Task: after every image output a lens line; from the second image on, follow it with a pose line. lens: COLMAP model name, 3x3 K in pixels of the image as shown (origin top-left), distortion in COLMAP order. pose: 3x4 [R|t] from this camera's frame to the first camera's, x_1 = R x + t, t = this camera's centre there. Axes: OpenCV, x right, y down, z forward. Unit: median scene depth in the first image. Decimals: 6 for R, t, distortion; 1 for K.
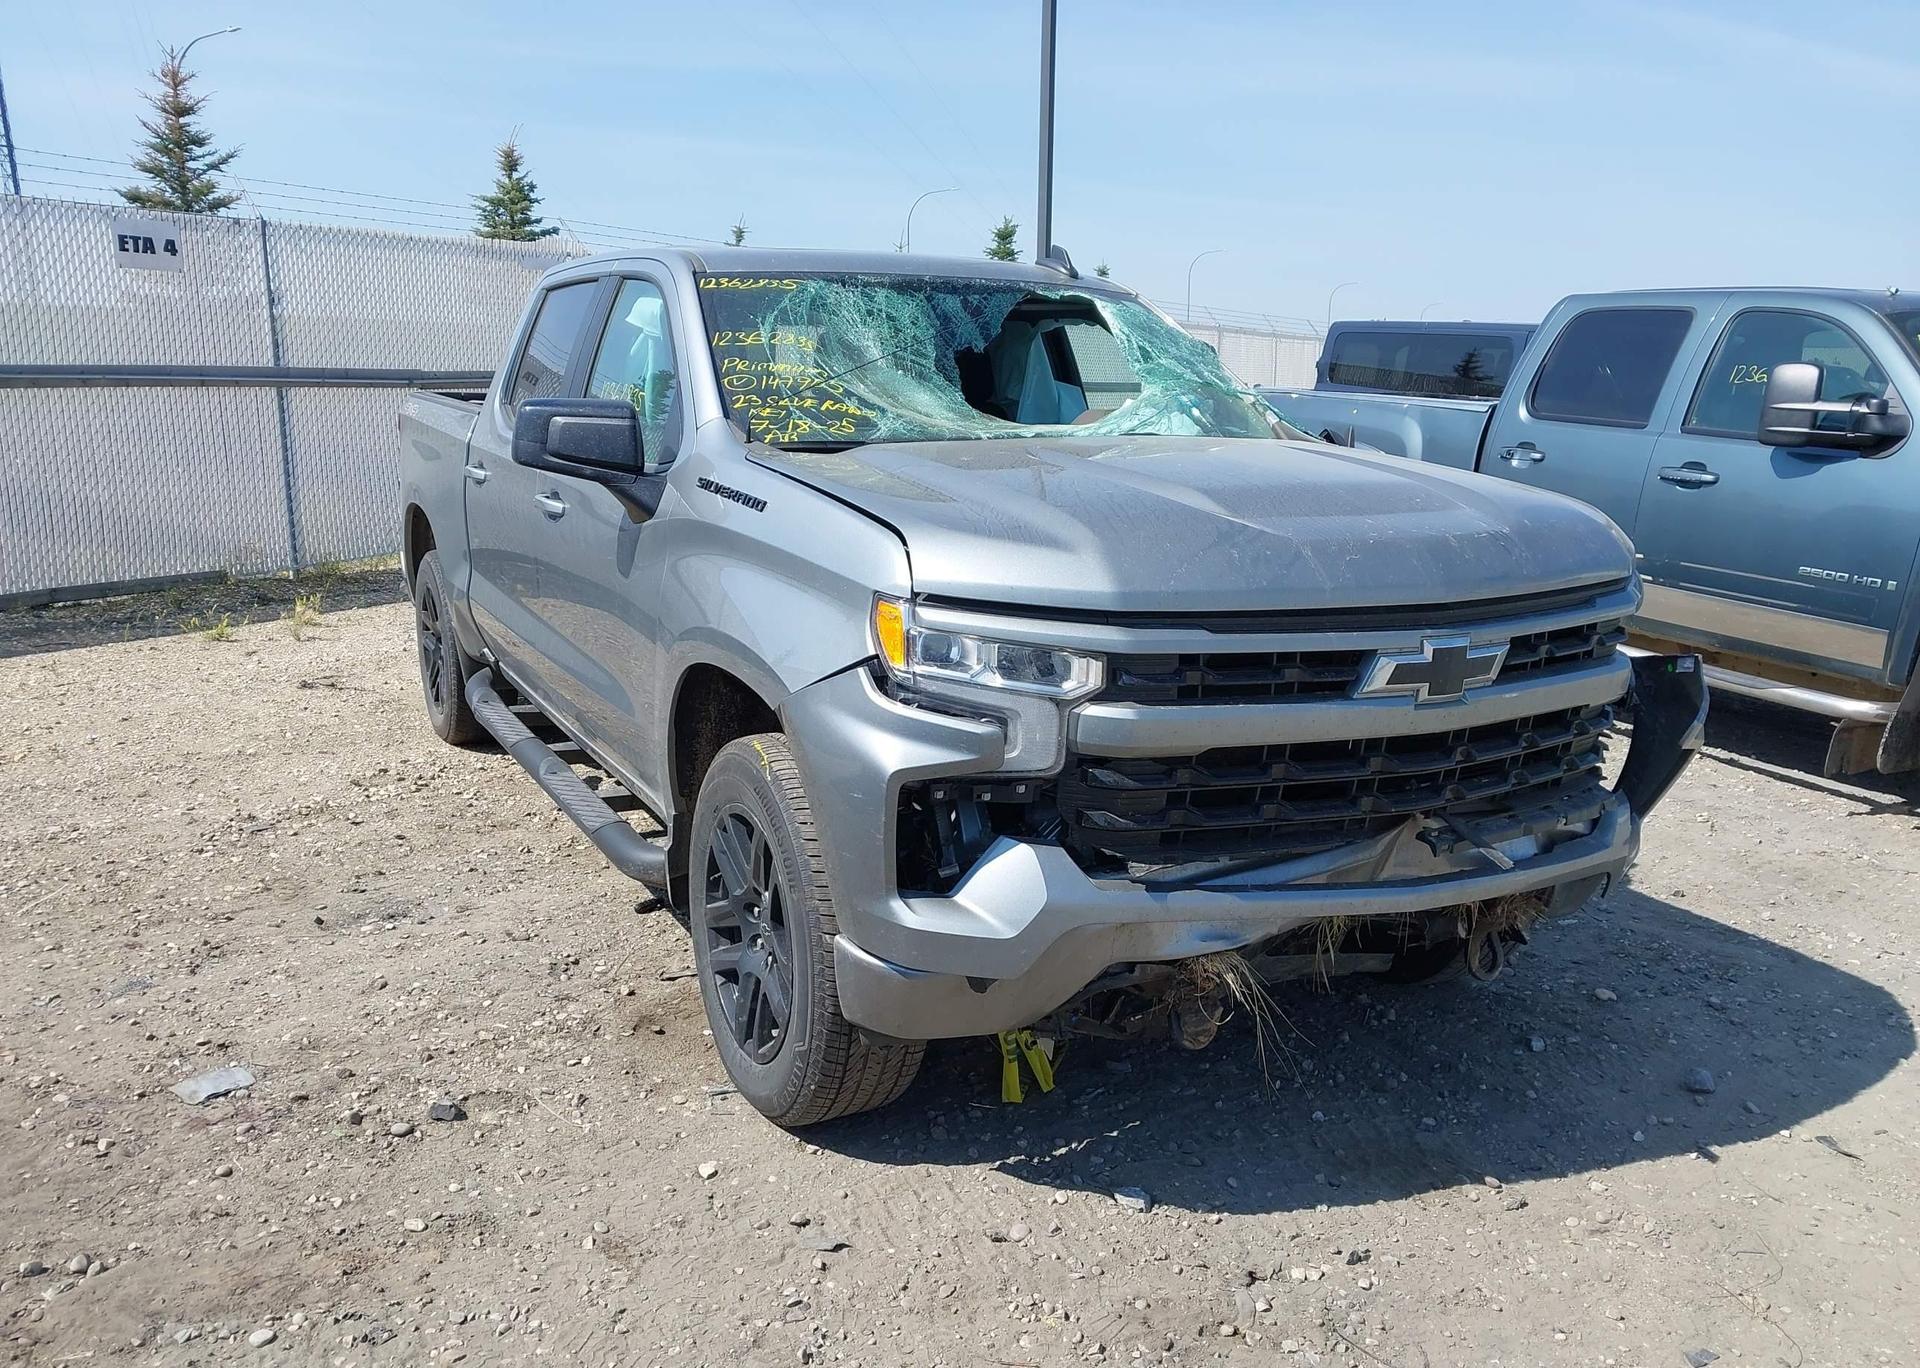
lens RADIAL K [[1554.9, 0, 1050.9], [0, 1554.9, 784.9], [0, 0, 1]] dist [0.106067, -0.219034]
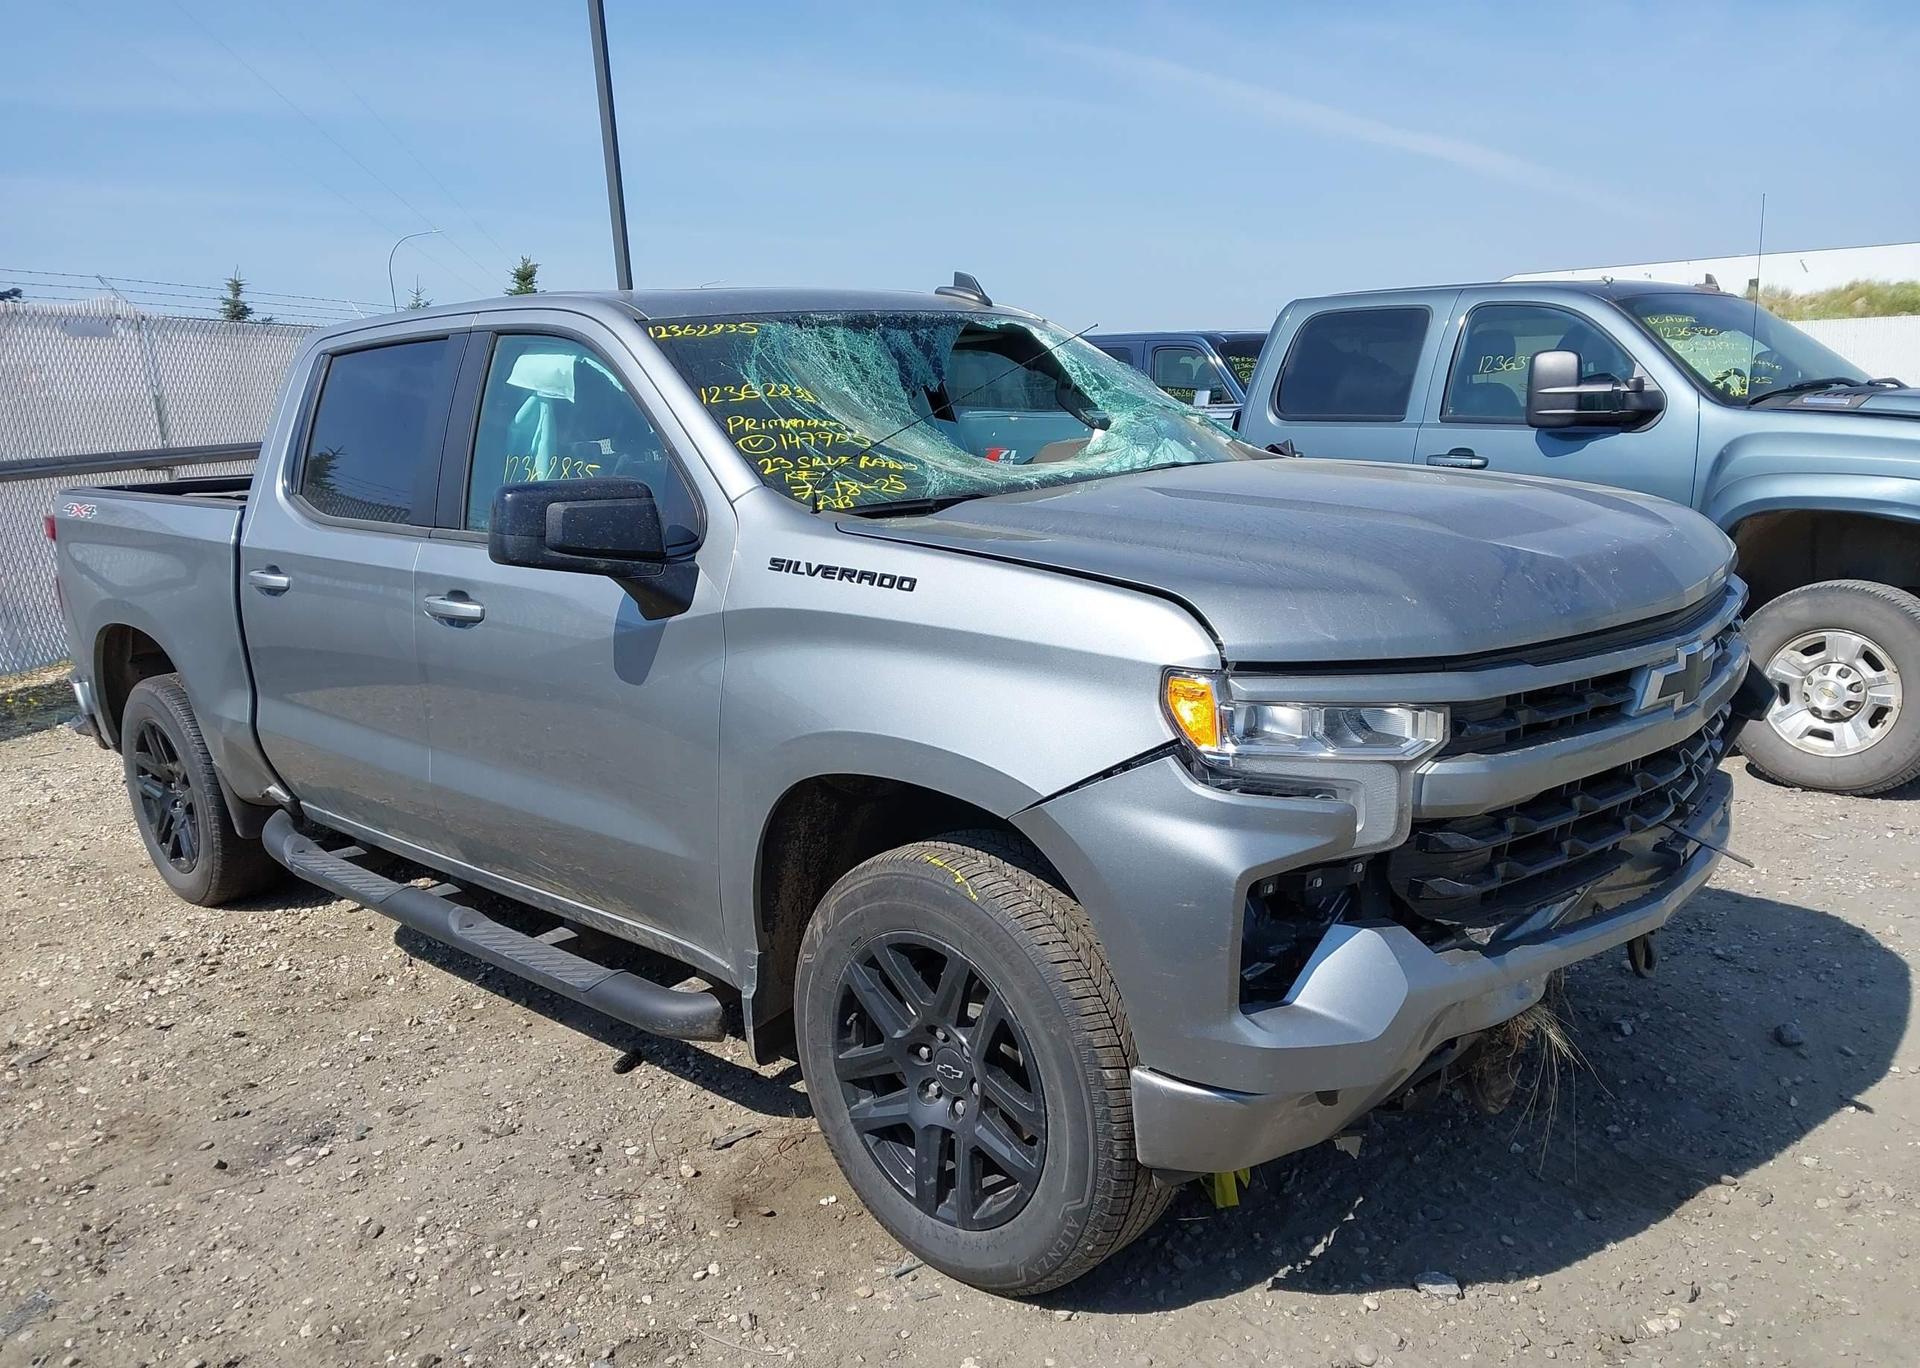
lens RADIAL K [[1497.3, 0, 964.0], [0, 1497.3, 771.2], [0, 0, 1]] dist [0.058288, -0.075132]
pose [[0.944591, -0.142821, 0.295549, -0.360812], [0.146976, 0.989106, 0.008231, -0.069691], [-0.293504, 0.035664, 0.955292, 0.188099]]
